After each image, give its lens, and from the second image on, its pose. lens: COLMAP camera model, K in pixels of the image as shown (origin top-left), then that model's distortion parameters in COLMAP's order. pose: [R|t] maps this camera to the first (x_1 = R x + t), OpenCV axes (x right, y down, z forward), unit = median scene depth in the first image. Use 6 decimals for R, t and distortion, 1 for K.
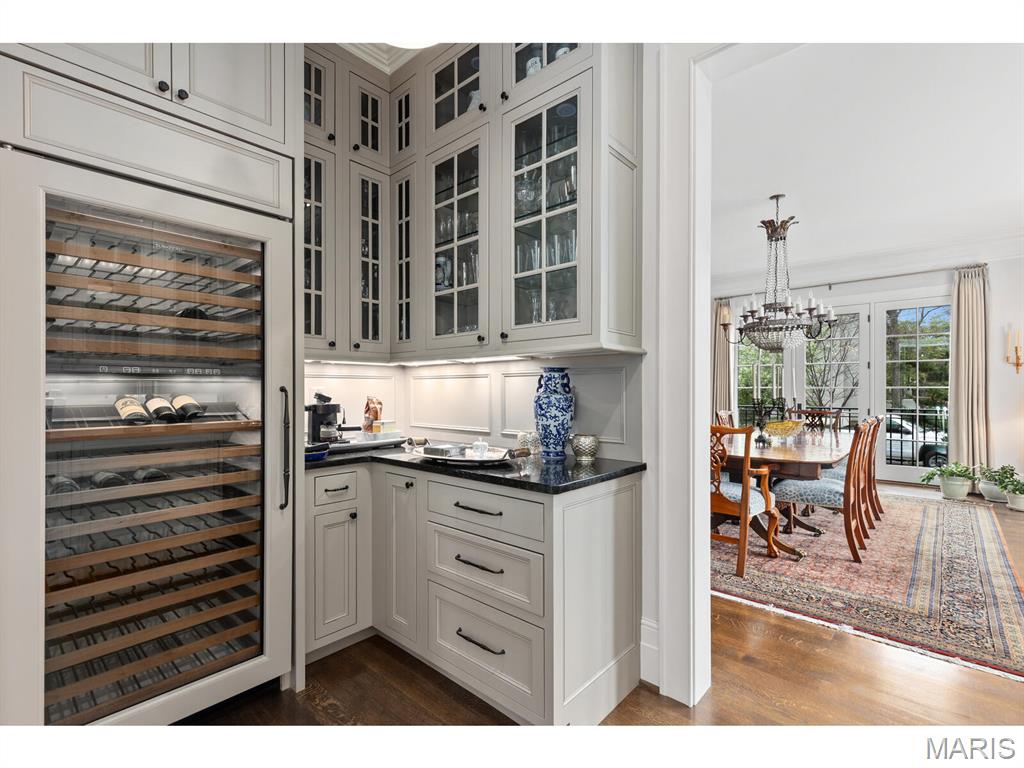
lens RADIAL K [[470.5, 0, 516.1], [0, 470.5, 387.3], [0, 0, 1]] dist [0.011080, -0.000220]
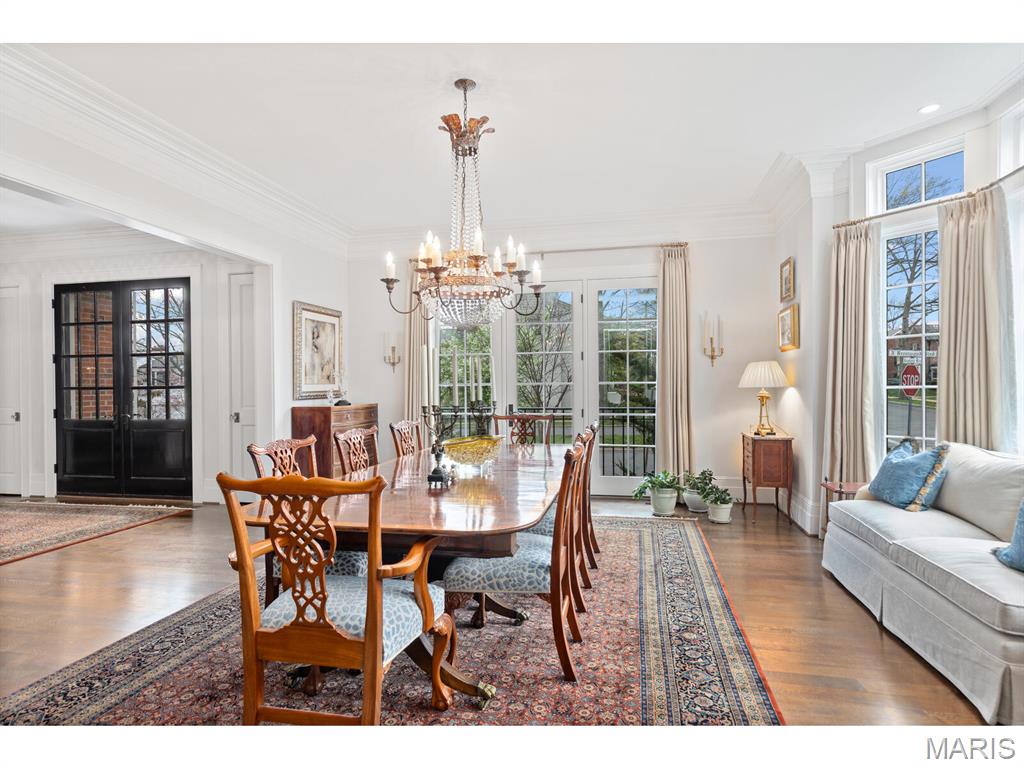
lens RADIAL K [[569.7, 0, 511.6], [0, 569.7, 384.8], [0, 0, 1]] dist [0.023779, 0.000524]
pose [[0.868732, -0.009284, 0.495195, 0.238618], [0.006866, 0.999954, 0.006702, -0.006709], [-0.495234, -0.002423, 0.868756, 0.323493]]
